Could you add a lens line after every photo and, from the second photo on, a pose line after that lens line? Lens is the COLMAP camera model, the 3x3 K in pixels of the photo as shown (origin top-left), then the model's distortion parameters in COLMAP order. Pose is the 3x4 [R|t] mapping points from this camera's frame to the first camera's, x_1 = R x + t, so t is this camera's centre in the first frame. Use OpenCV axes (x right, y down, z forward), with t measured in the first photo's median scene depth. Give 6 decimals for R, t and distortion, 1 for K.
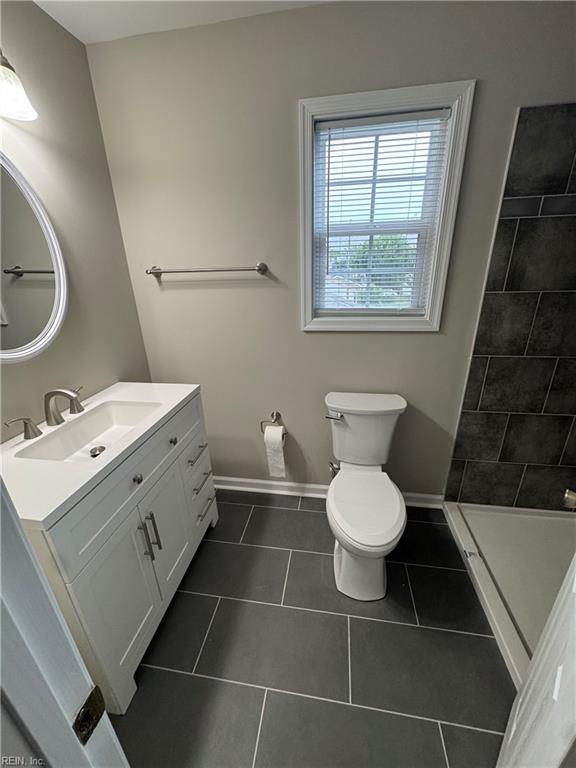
lens RADIAL K [[307.3, 0, 292.2], [0, 307.3, 382.2], [0, 0, 1]] dist [-0.005738, 0.000355]
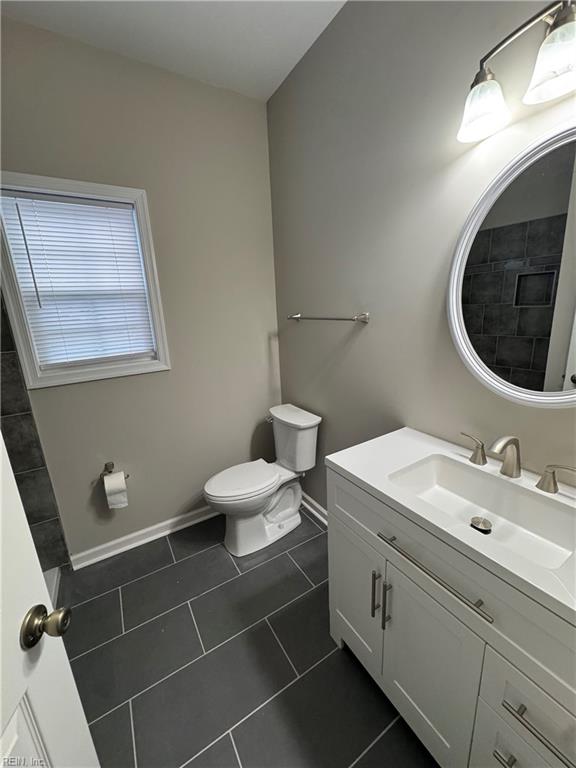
lens RADIAL K [[307.3, 0, 291.0], [0, 307.3, 384.5], [0, 0, 1]] dist [-0.005738, 0.000355]
pose [[-0.756314, 0.211110, -0.619210, 0.128168], [-0.178158, 0.844266, 0.505444, -0.388393], [0.629483, 0.492592, -0.600920, 1.037163]]
